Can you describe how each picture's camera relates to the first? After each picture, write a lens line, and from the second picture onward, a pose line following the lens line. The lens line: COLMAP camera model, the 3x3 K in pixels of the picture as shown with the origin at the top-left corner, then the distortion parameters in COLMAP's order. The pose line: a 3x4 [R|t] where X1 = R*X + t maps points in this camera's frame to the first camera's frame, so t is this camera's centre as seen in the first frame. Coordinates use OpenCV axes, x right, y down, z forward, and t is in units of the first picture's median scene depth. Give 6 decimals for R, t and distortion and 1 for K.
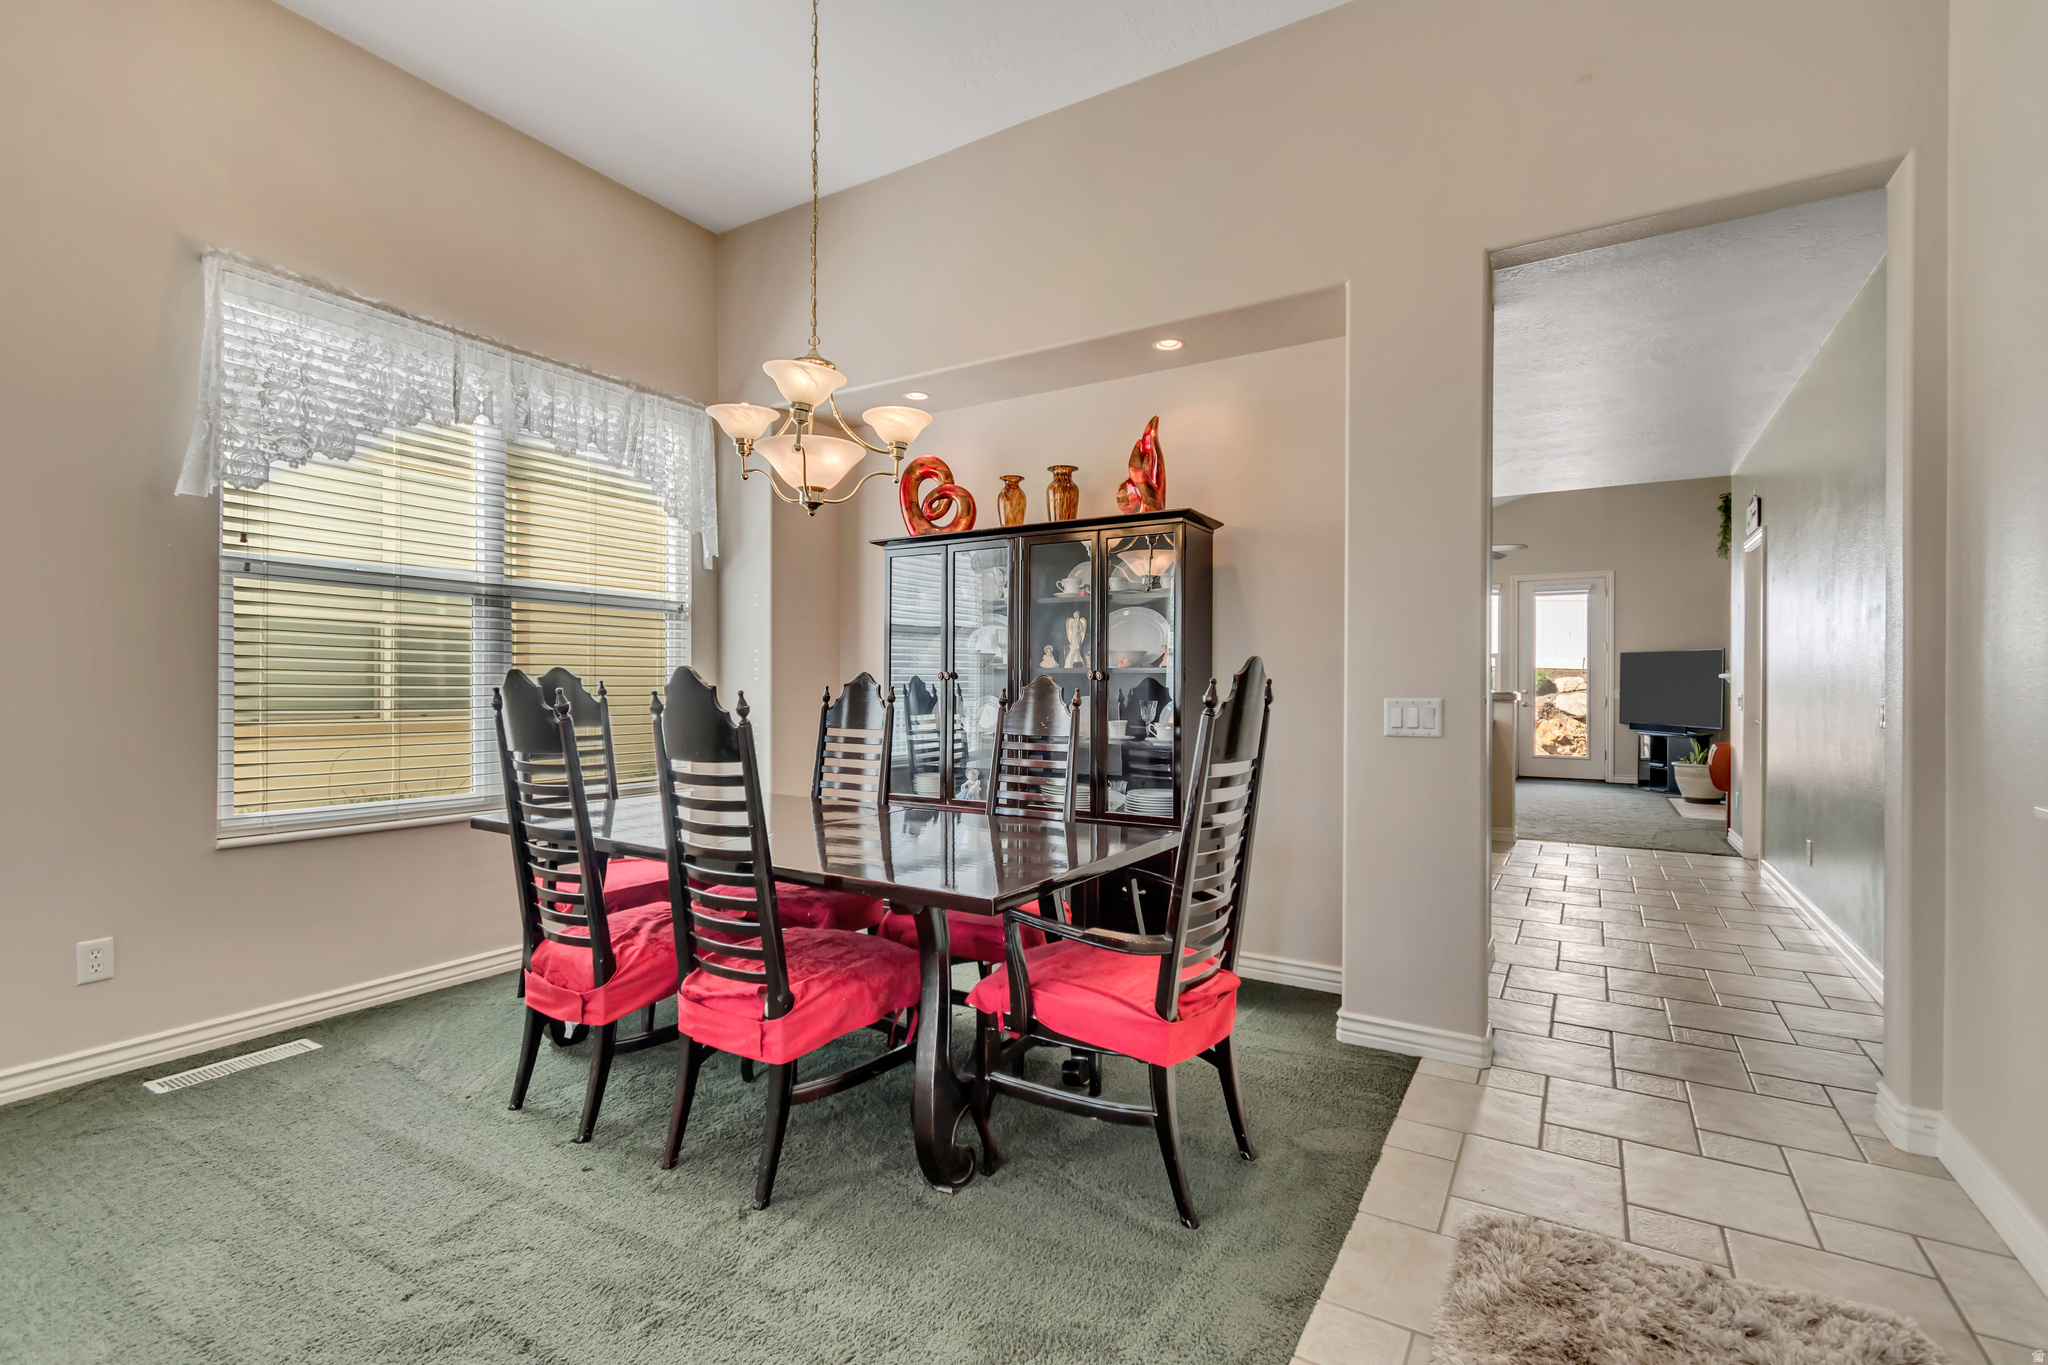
lens RADIAL K [[921.3, 0, 1024.0], [0, 921.3, 682.5], [0, 0, 1]] dist [-0.000423, -0.000121]
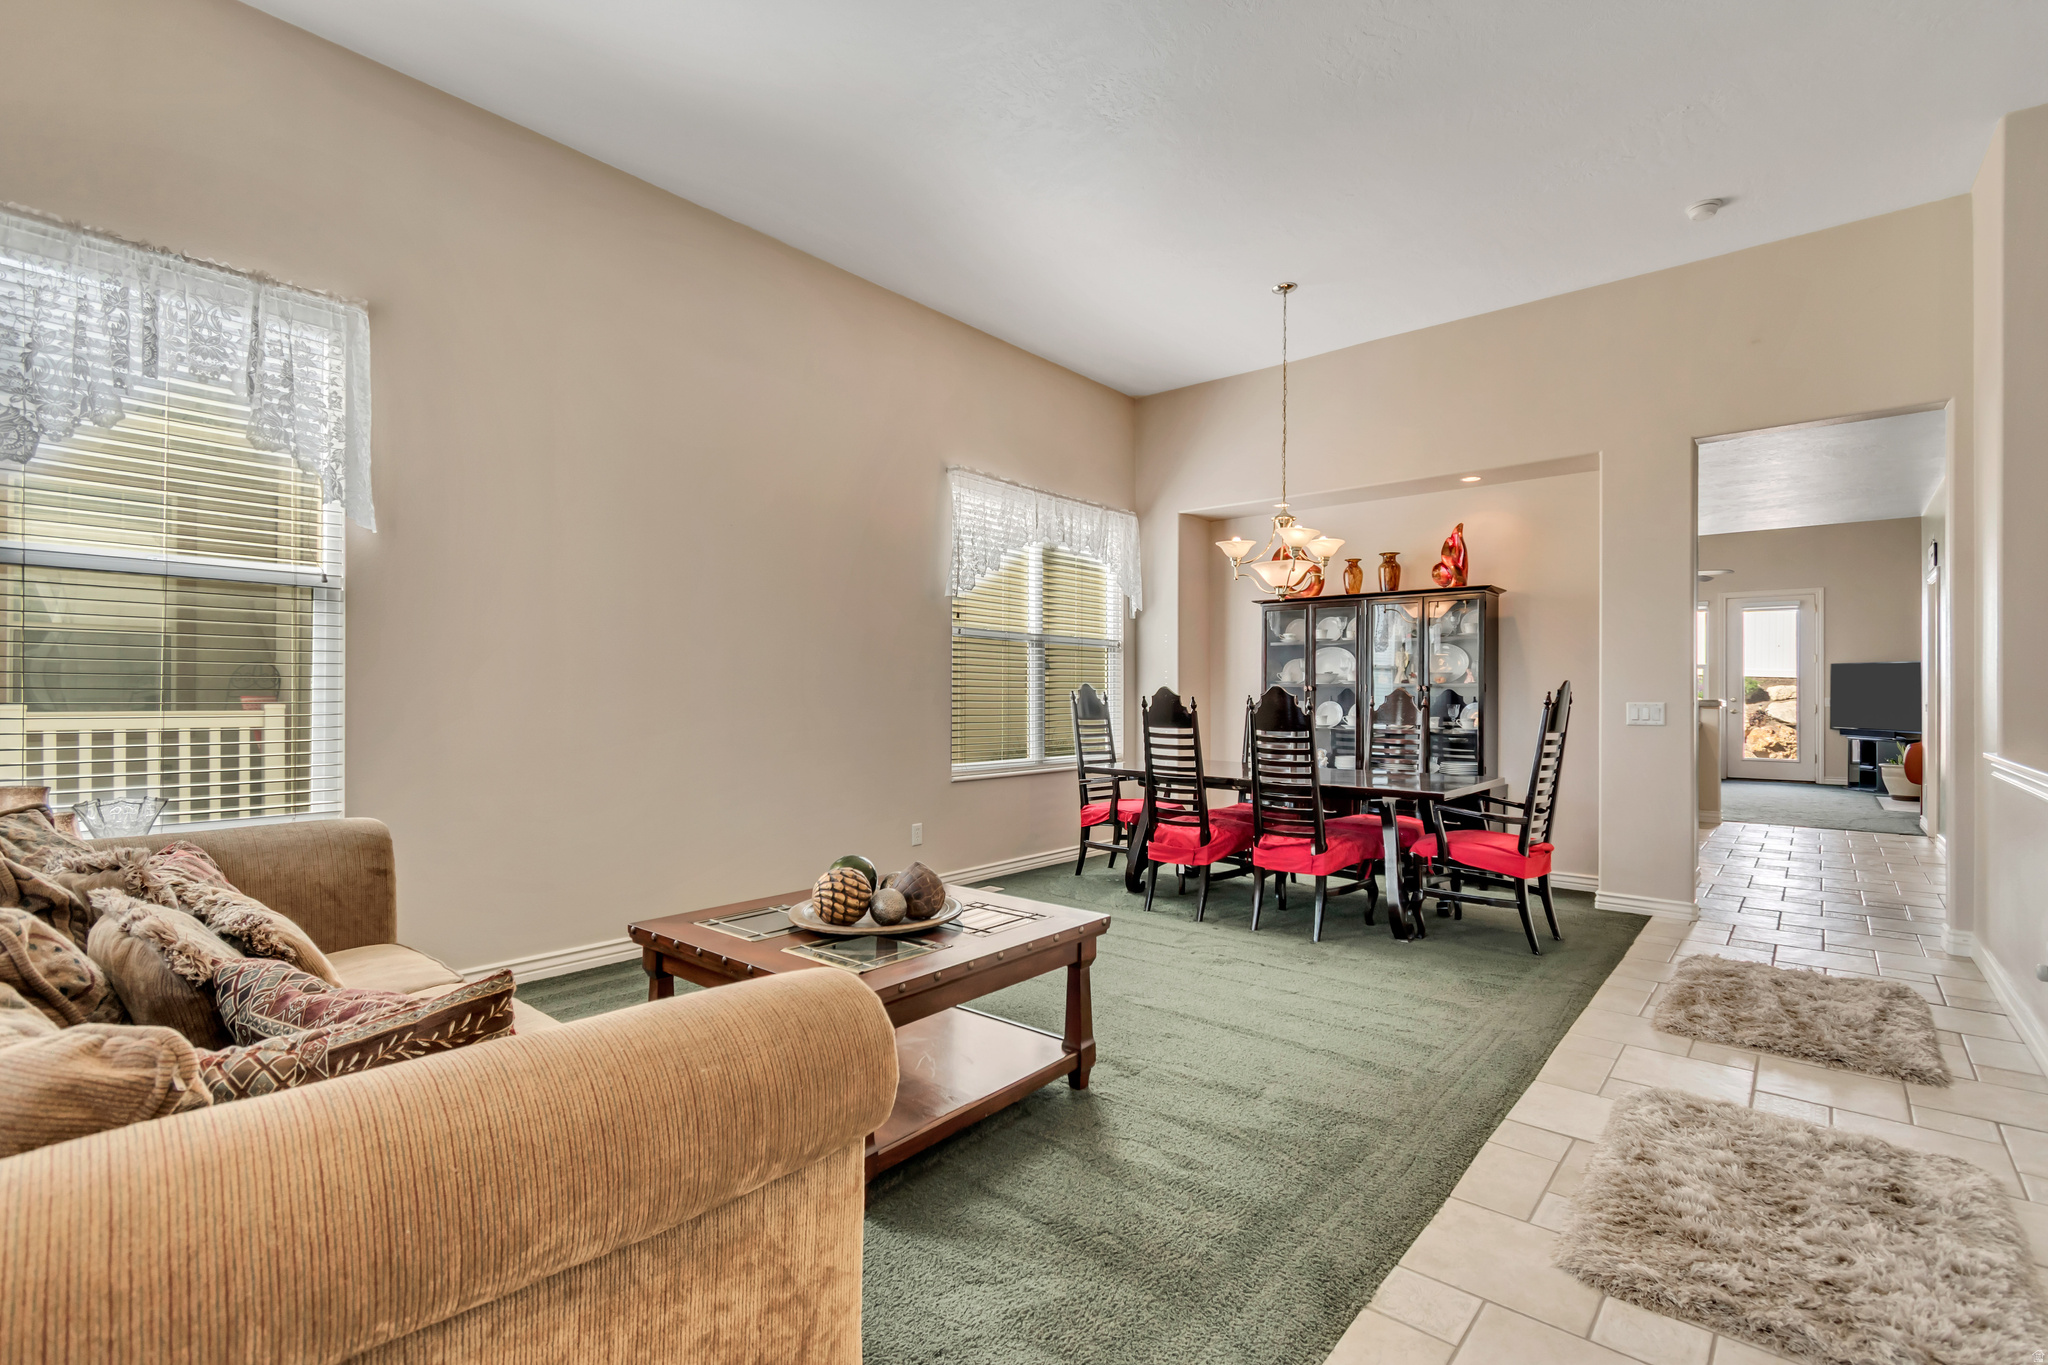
lens RADIAL K [[935.0, 0, 1015.2], [0, 935.0, 682.4], [0, 0, 1]] dist [-0.001216, -0.000599]
pose [[0.986707, -0.001422, -0.162506, -0.197049], [0.000099, 0.999967, -0.008148, -0.002660], [0.162512, 0.008023, 0.986674, -0.394283]]
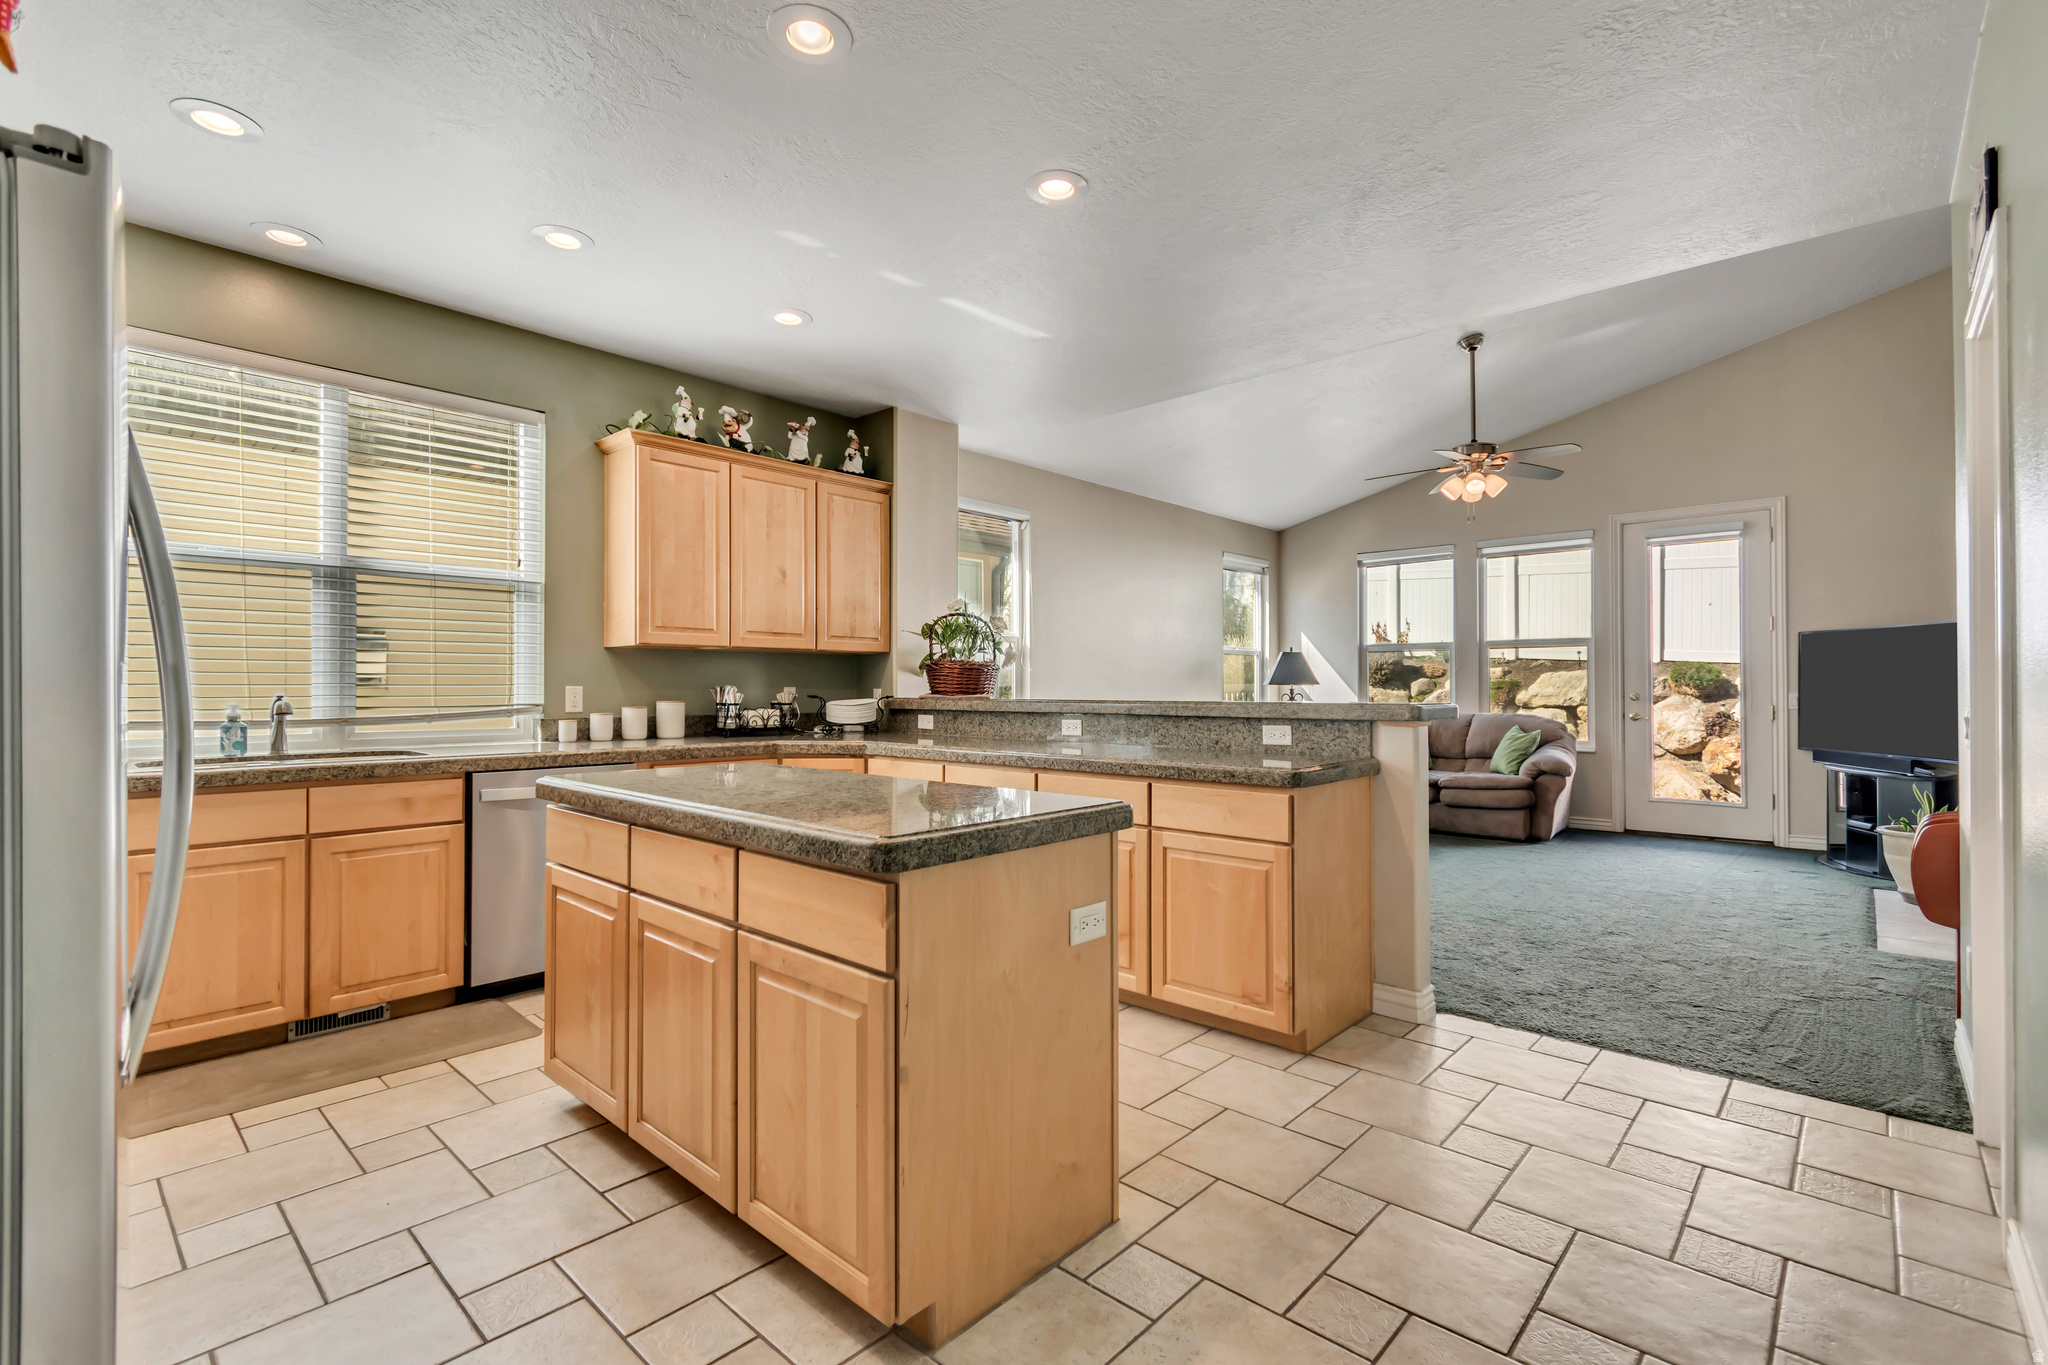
lens RADIAL K [[921.3, 0, 1024.0], [0, 921.3, 682.5], [0, 0, 1]] dist [-0.000423, -0.000121]
pose [[0.981077, -0.002655, -0.193598, 0.447433], [0.001531, 0.999981, -0.005959, 0.005541], [0.193610, 0.005550, 0.981063, 0.518797]]
